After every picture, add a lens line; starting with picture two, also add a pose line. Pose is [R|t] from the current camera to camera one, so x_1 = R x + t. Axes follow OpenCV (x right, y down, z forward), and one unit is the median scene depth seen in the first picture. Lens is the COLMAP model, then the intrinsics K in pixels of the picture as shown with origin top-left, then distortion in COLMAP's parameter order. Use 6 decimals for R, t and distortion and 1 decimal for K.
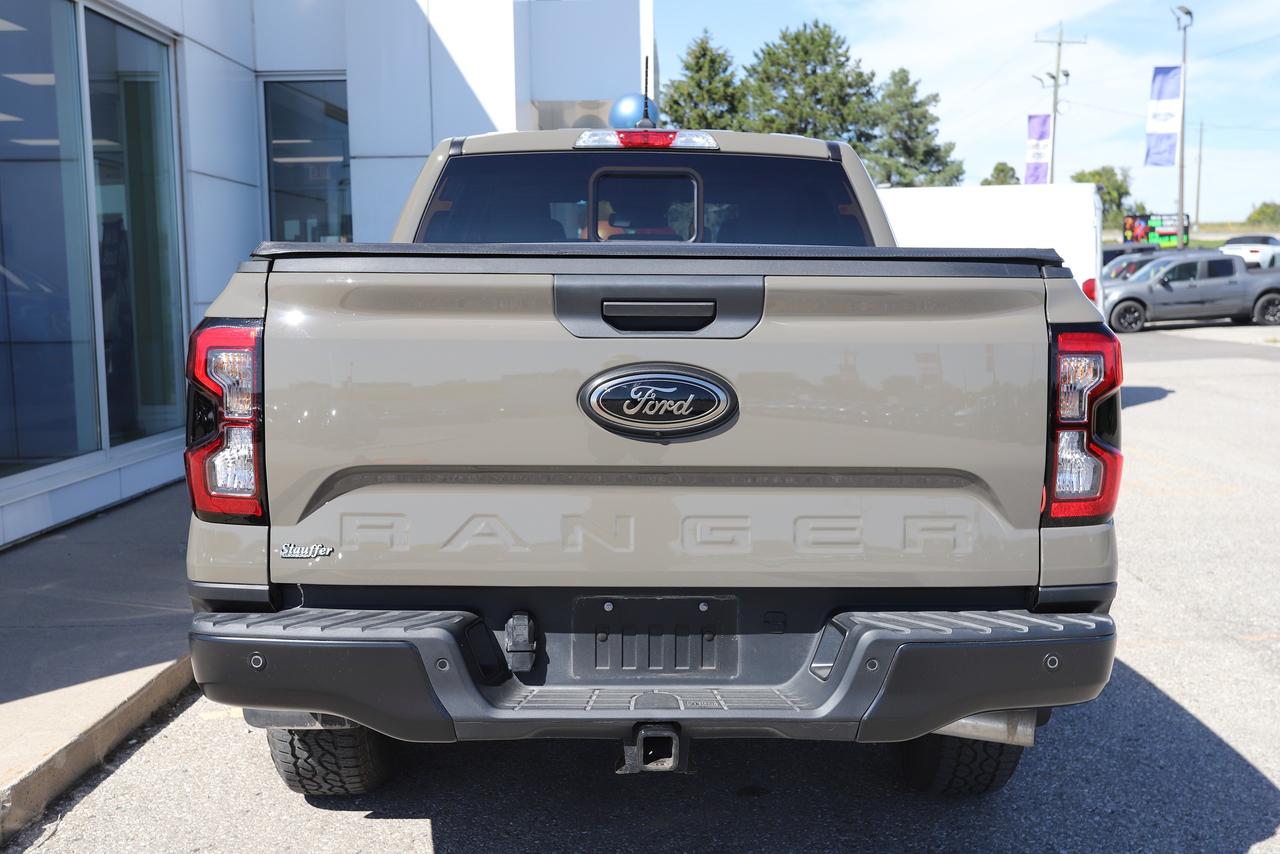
lens RADIAL K [[1362.7, 0, 642.5], [0, 1362.7, 449.8], [0, 0, 1]] dist [0.056593, 0.018195]
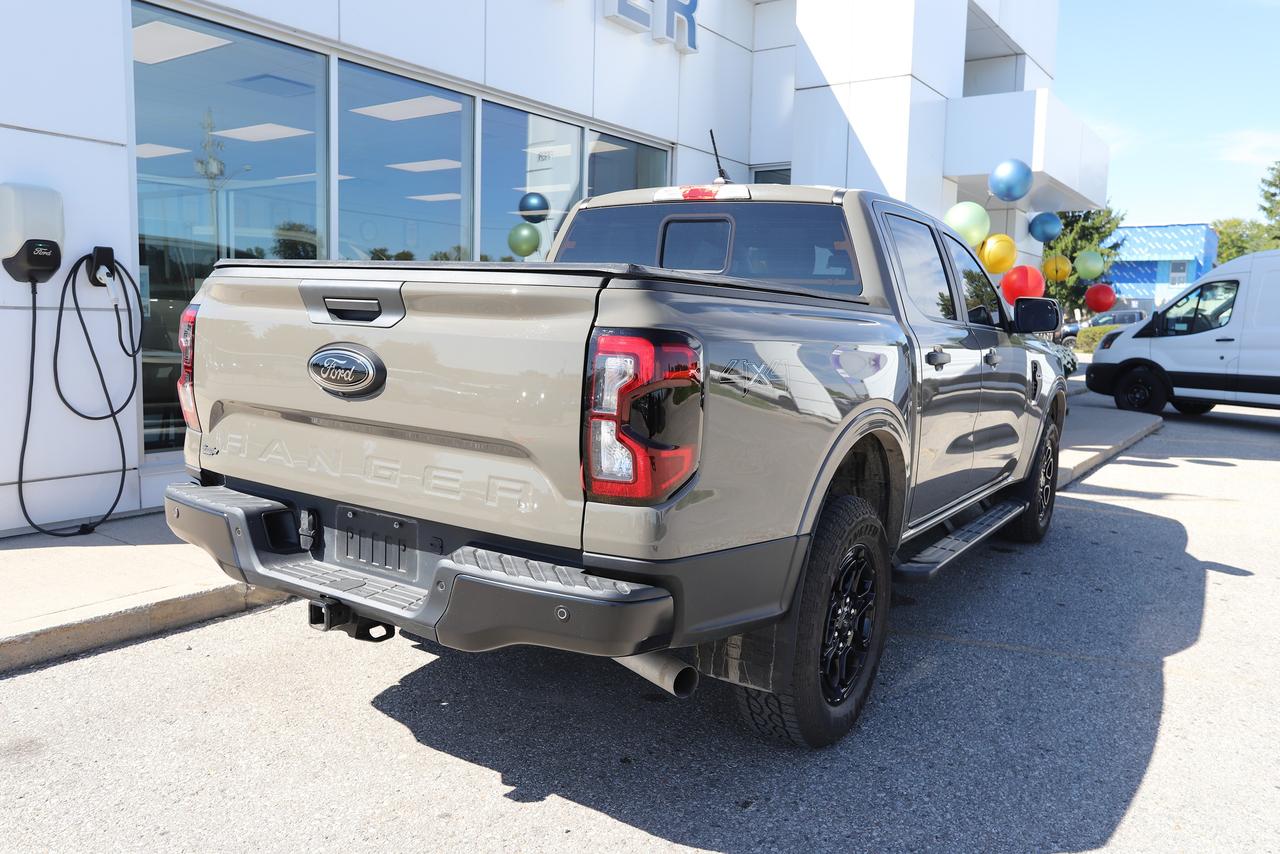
lens RADIAL K [[963.1, 0, 640.0], [0, 963.1, 427.0], [0, 0, 1]] dist [0.004865, 0.005063]
pose [[0.826391, 0.097833, -0.554533, 0.765440], [-0.103234, 0.994423, 0.021596, -0.028508], [0.553553, 0.039400, 0.831882, 0.326247]]
